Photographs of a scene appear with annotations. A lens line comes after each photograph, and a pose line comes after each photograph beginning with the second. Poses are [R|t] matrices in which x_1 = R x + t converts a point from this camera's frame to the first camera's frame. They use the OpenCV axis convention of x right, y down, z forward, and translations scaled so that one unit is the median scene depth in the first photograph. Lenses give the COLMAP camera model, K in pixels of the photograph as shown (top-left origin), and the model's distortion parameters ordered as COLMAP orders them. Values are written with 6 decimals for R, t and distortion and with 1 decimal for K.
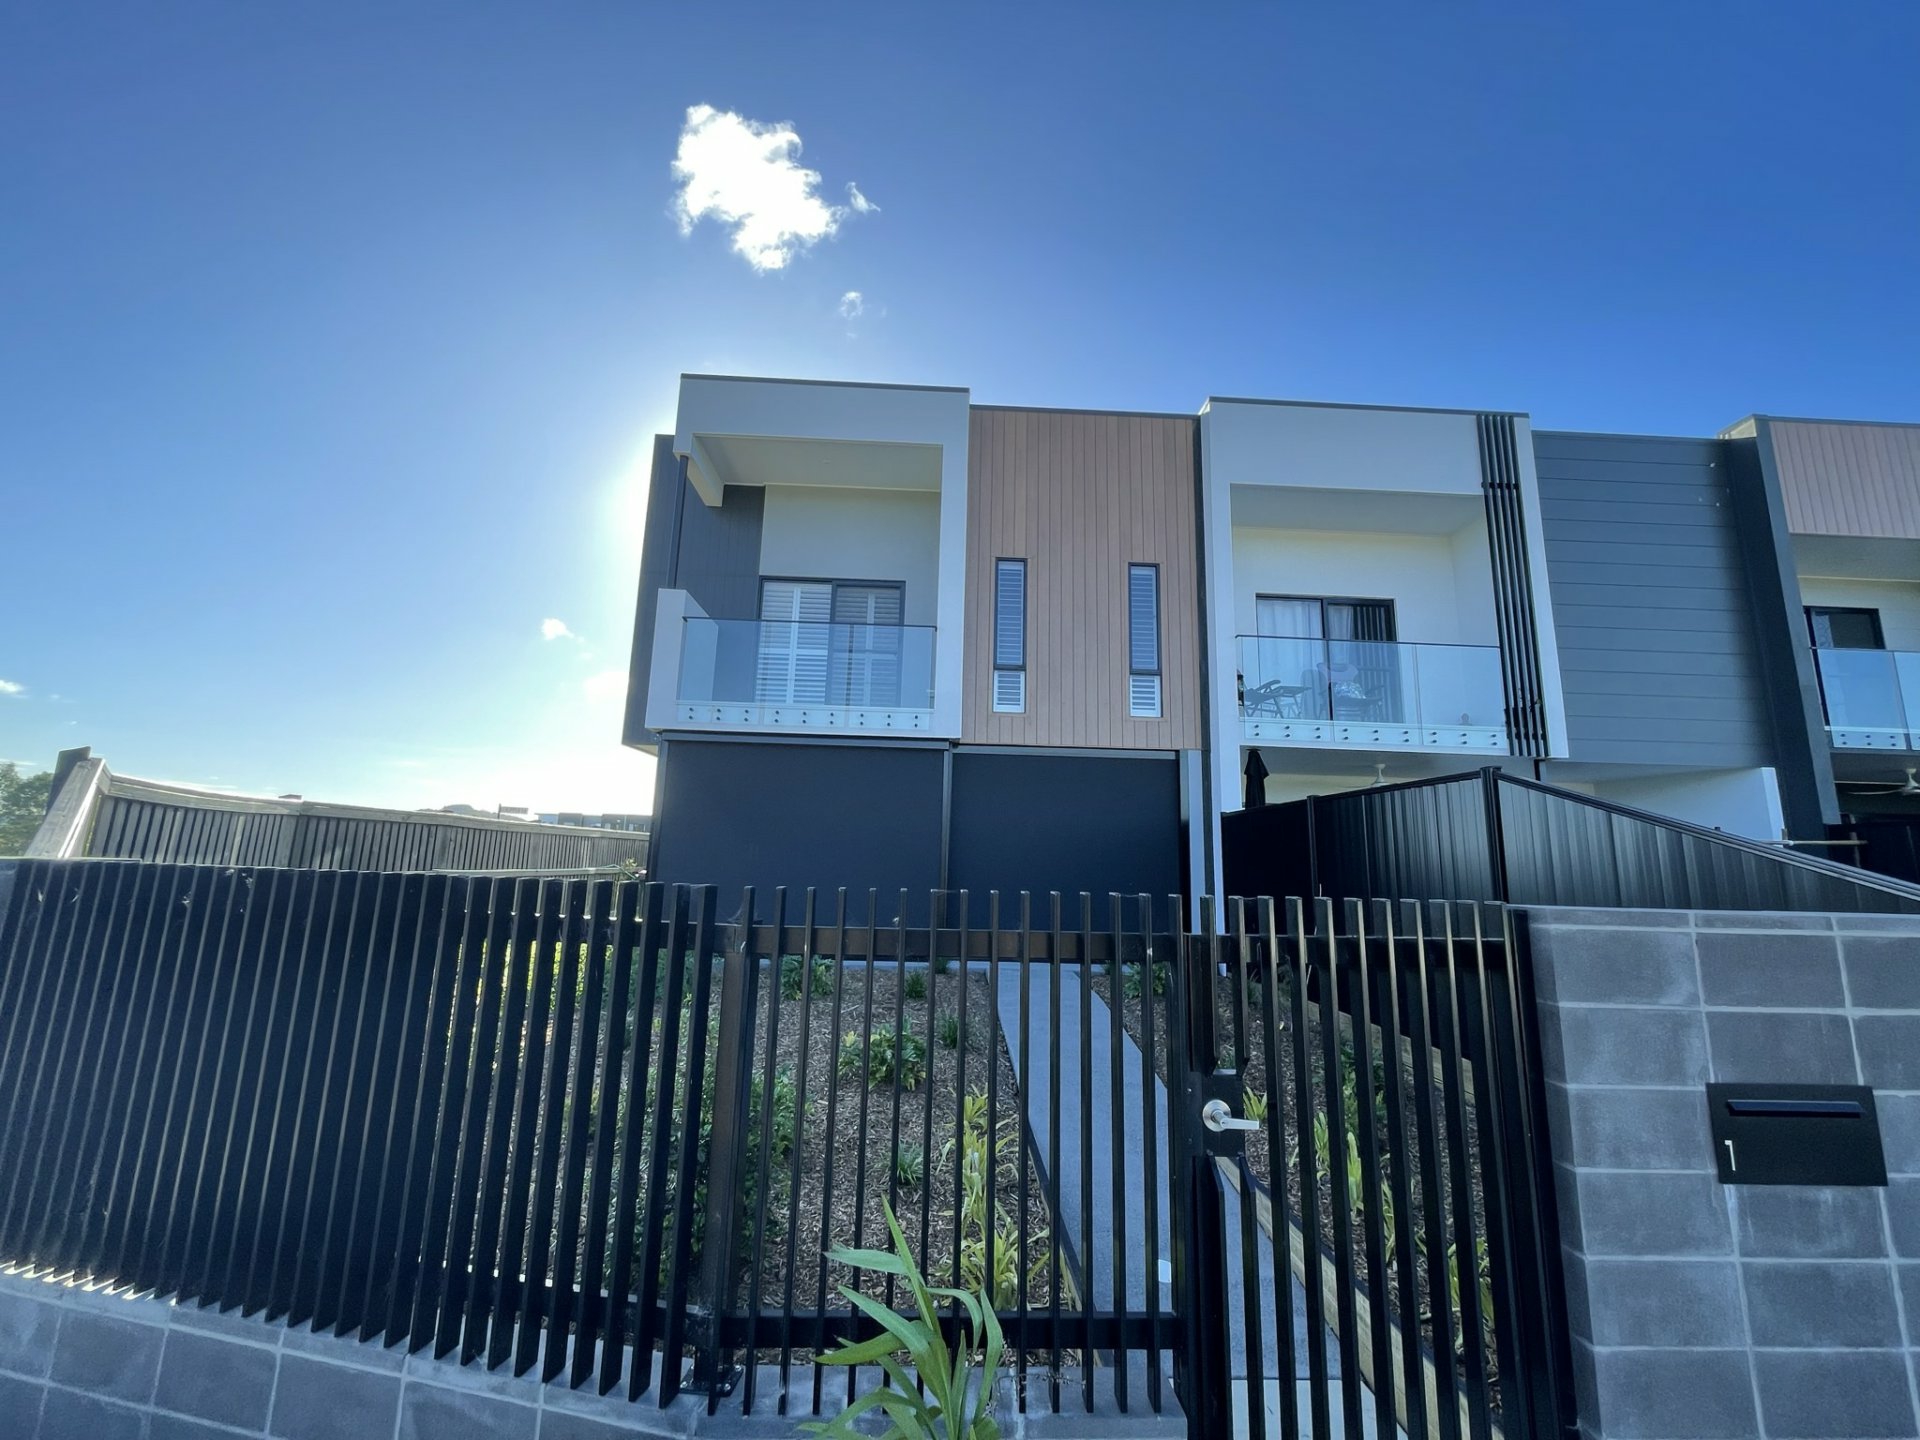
lens RADIAL K [[771.8, 0, 960.0], [0, 771.8, 720.0], [0, 0, 1]] dist [-0.002268, -0.000271]
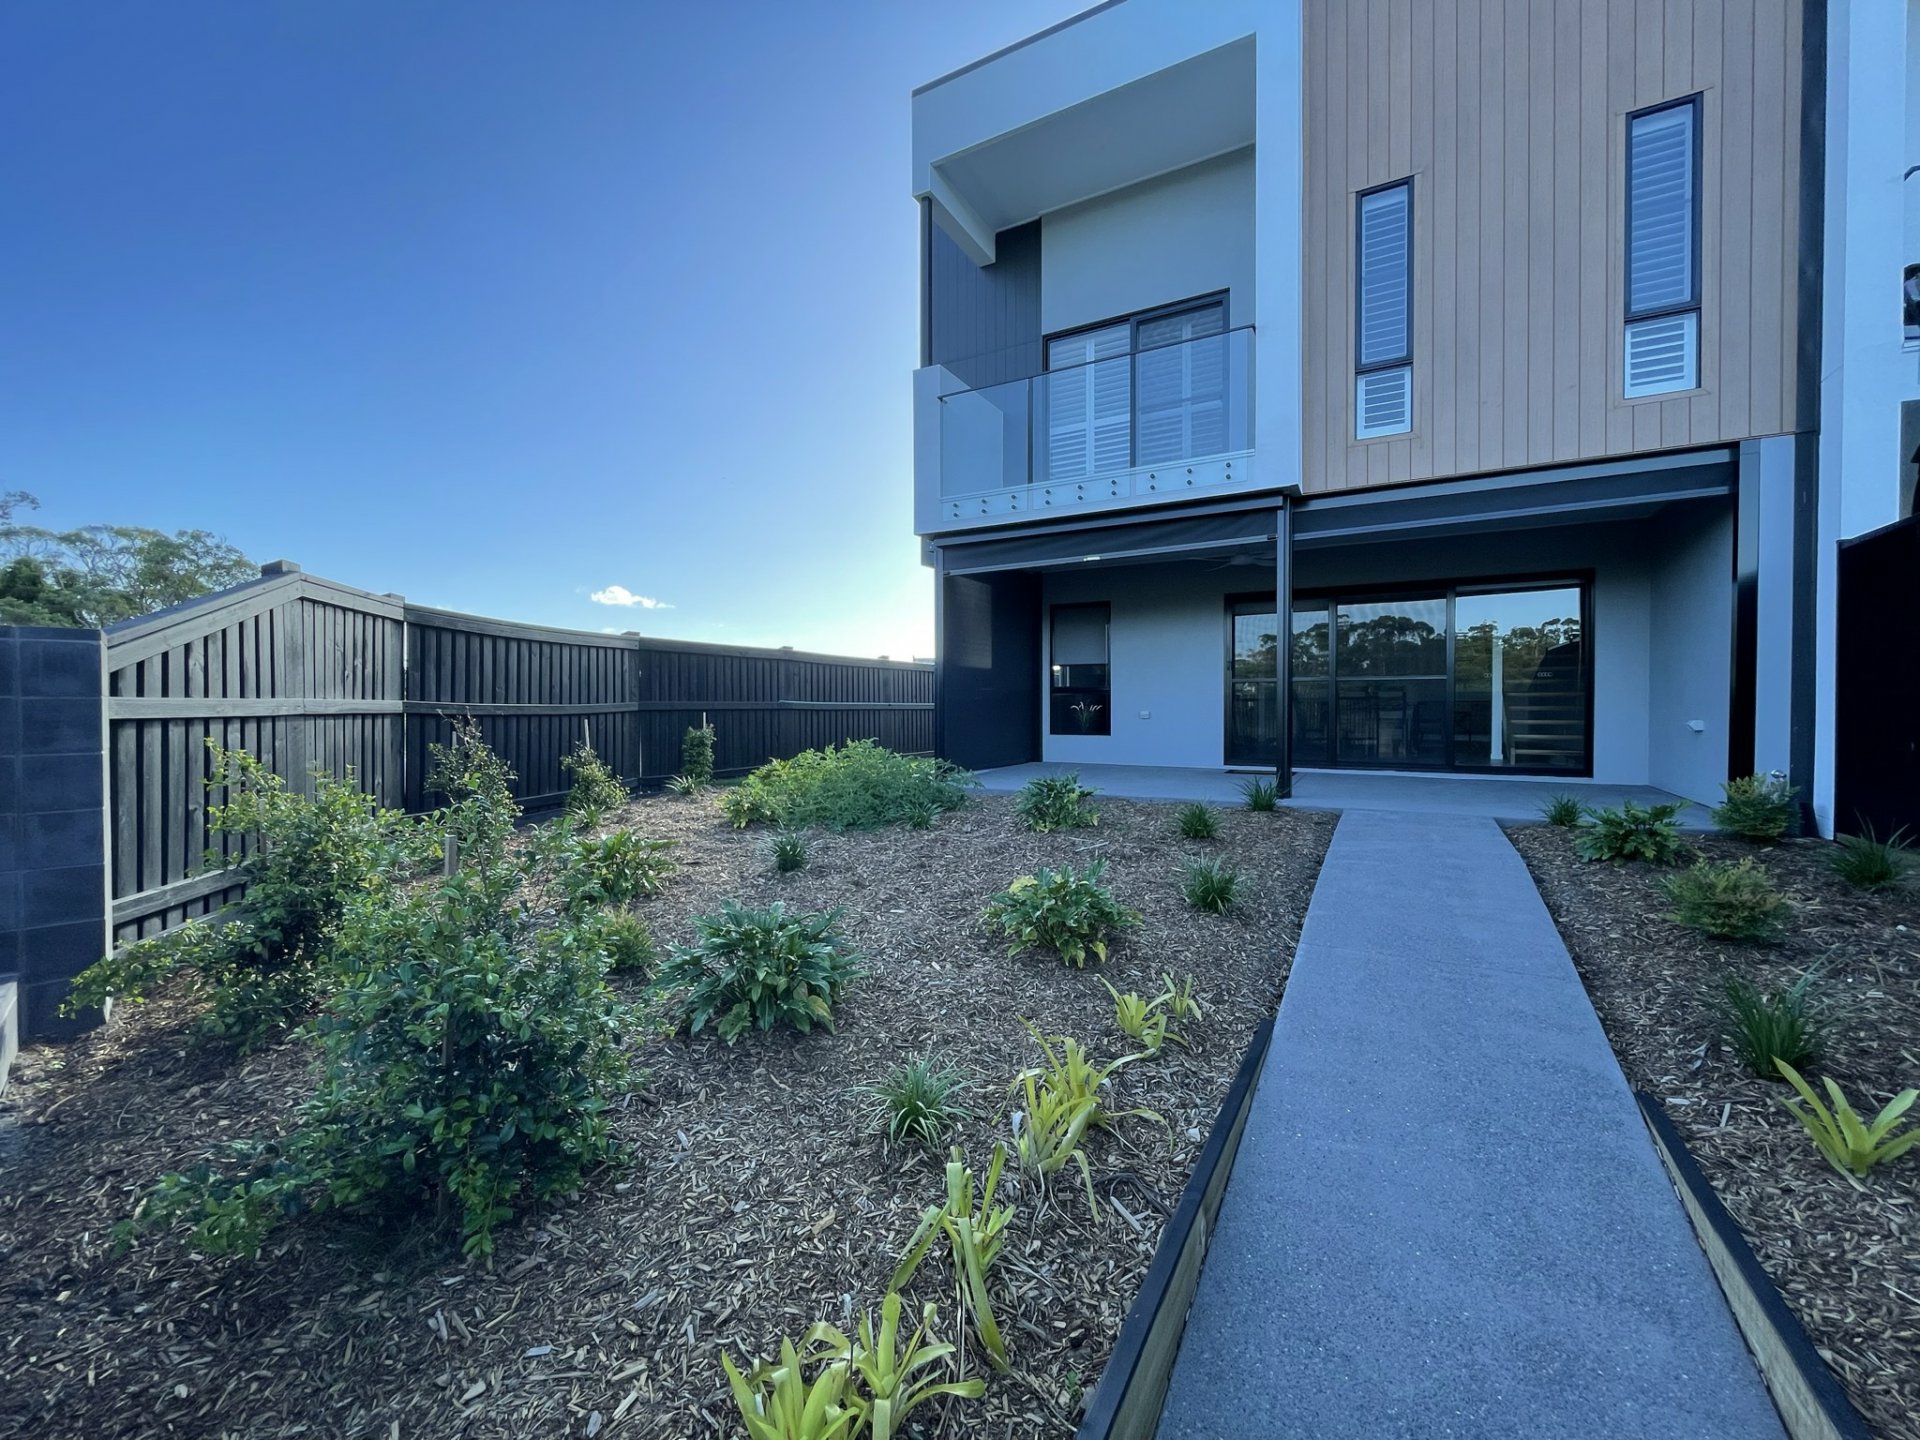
lens RADIAL K [[773.6, 0, 960.0], [0, 773.6, 715.8], [0, 0, 1]] dist [-0.003693, -0.000031]
pose [[0.851457, -0.021763, -0.523973, 0.092639], [0.118769, 0.981180, 0.152248, 0.078152], [0.510799, -0.191865, 0.838017, 0.215752]]
